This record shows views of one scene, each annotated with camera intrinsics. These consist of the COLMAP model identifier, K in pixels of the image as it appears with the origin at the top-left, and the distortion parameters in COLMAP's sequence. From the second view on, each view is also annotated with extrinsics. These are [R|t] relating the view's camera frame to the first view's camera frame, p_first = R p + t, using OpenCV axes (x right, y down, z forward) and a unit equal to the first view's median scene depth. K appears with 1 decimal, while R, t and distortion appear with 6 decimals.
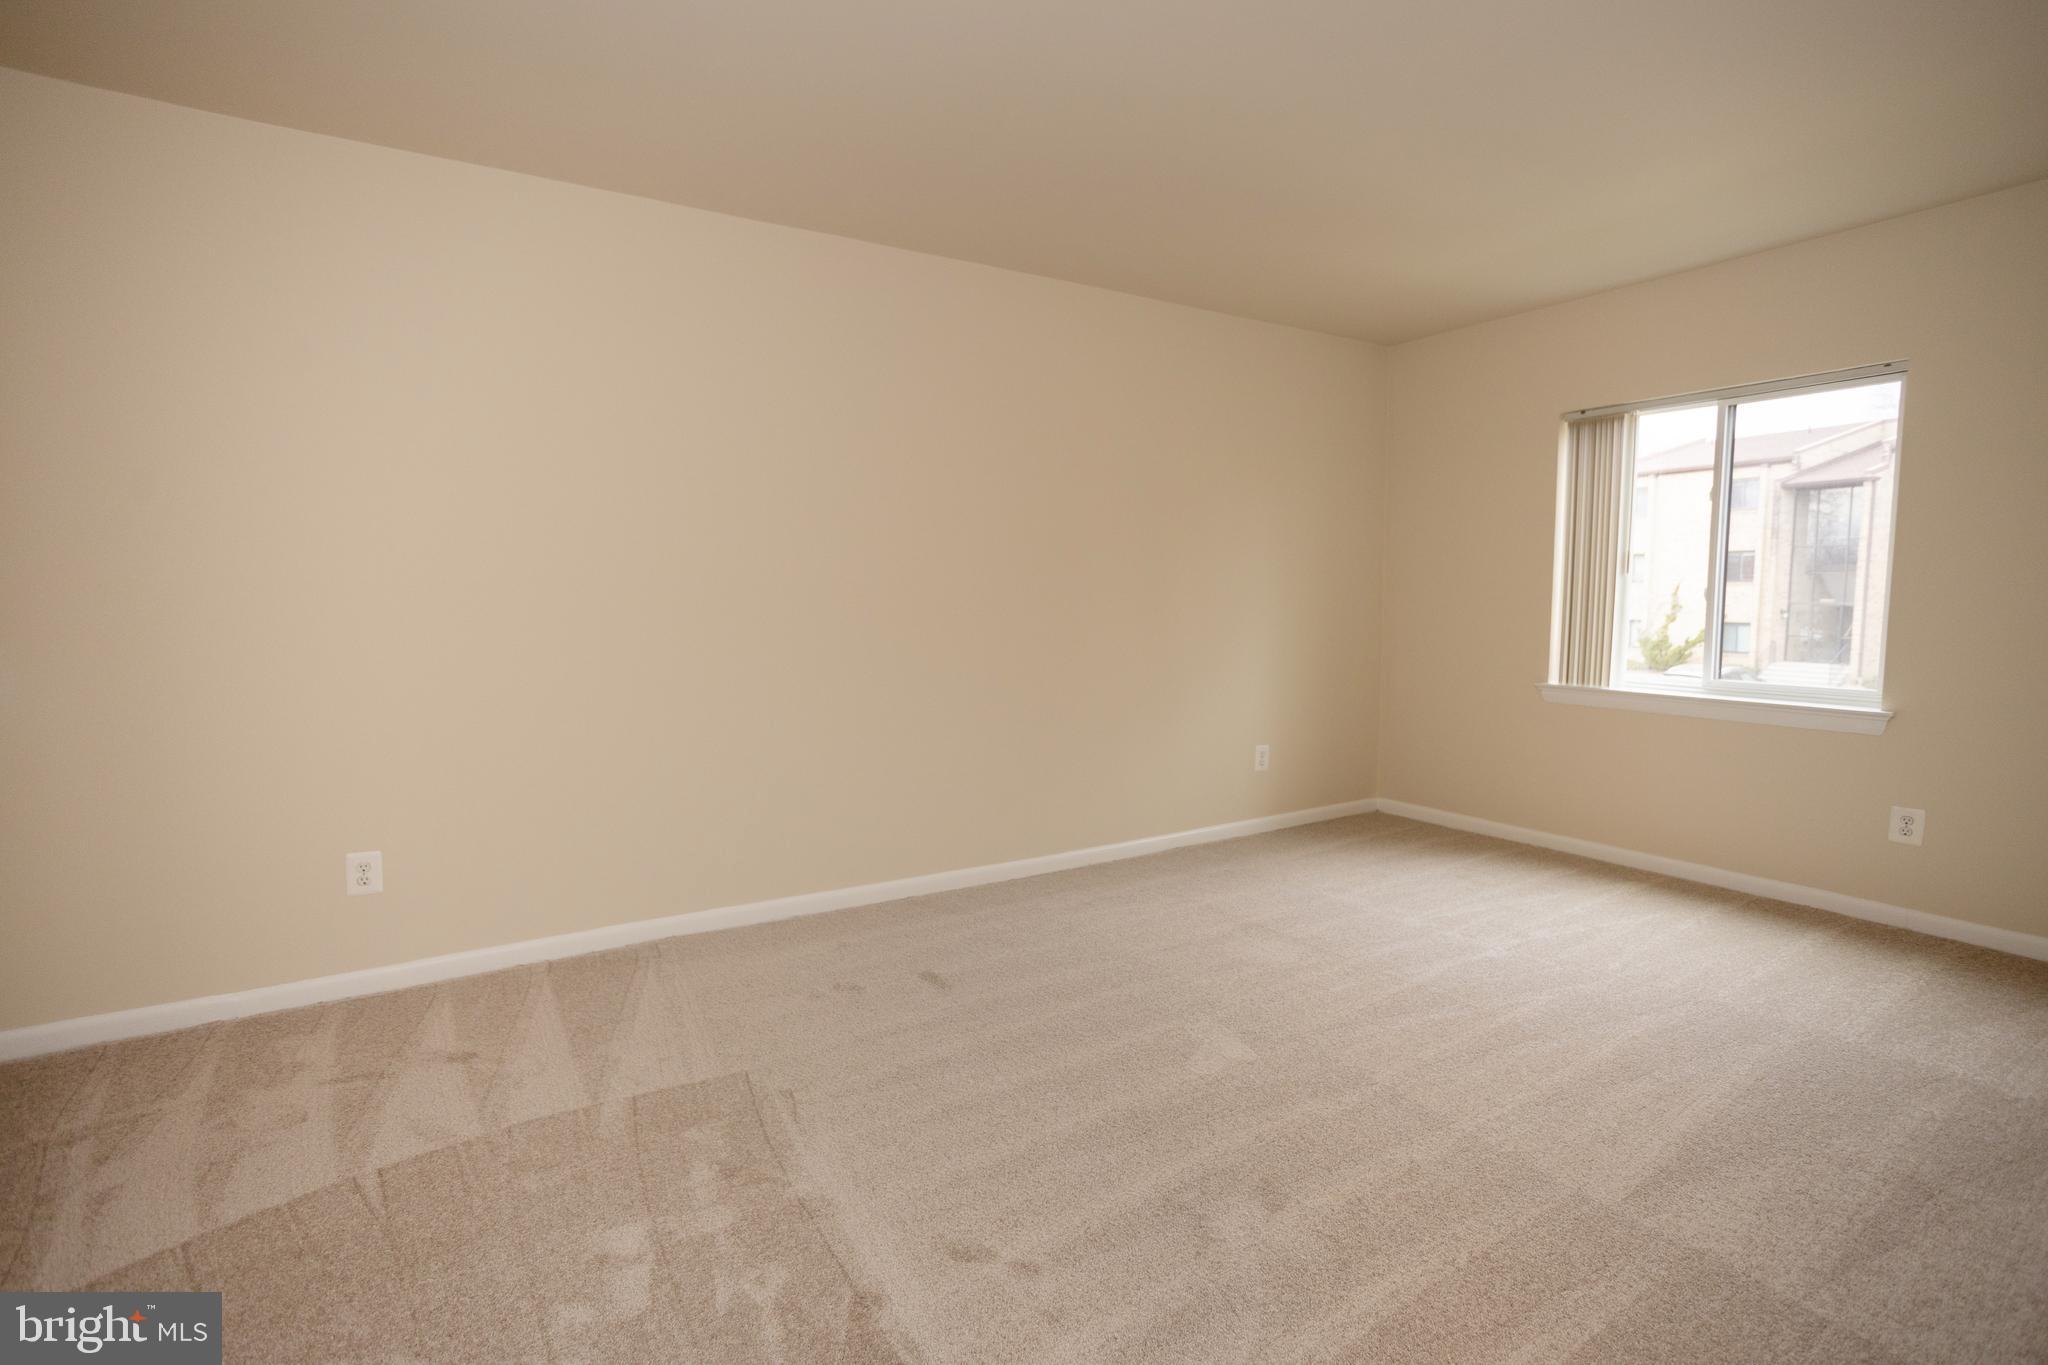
lens RADIAL K [[984.6, 0, 1018.7], [0, 984.6, 677.7], [0, 0, 1]] dist [-0.043338, 0.028587]
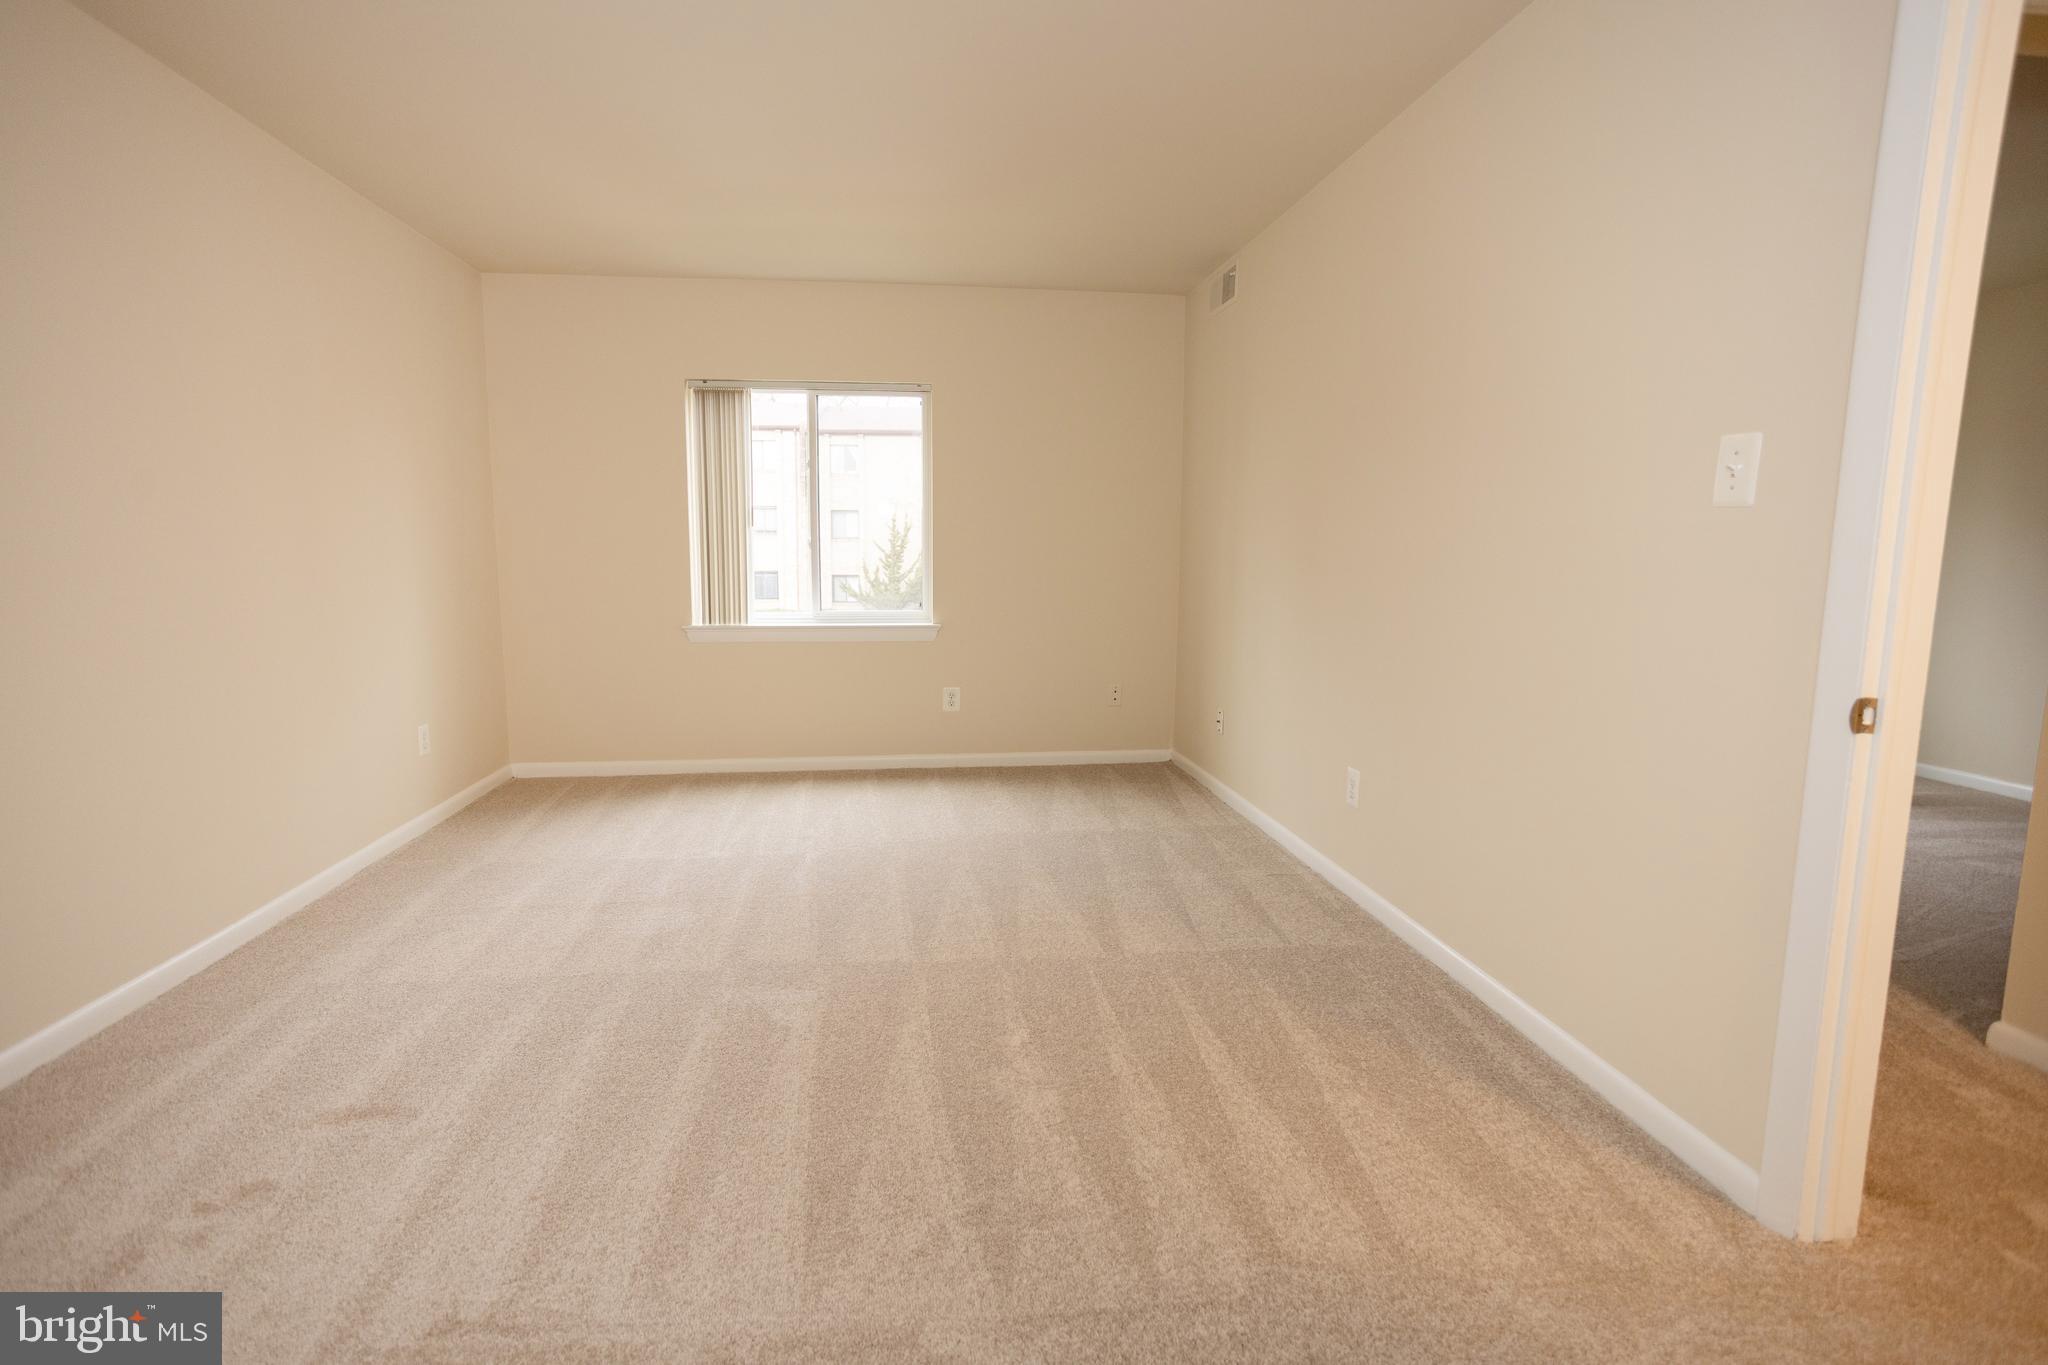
lens RADIAL K [[984.6, 0, 1018.7], [0, 984.6, 677.7], [0, 0, 1]] dist [-0.043338, 0.028587]
pose [[0.433634, -0.124097, 0.892503, -0.322102], [0.074983, 0.992006, 0.101501, -0.022085], [-0.897964, 0.022909, 0.439473, 0.190842]]
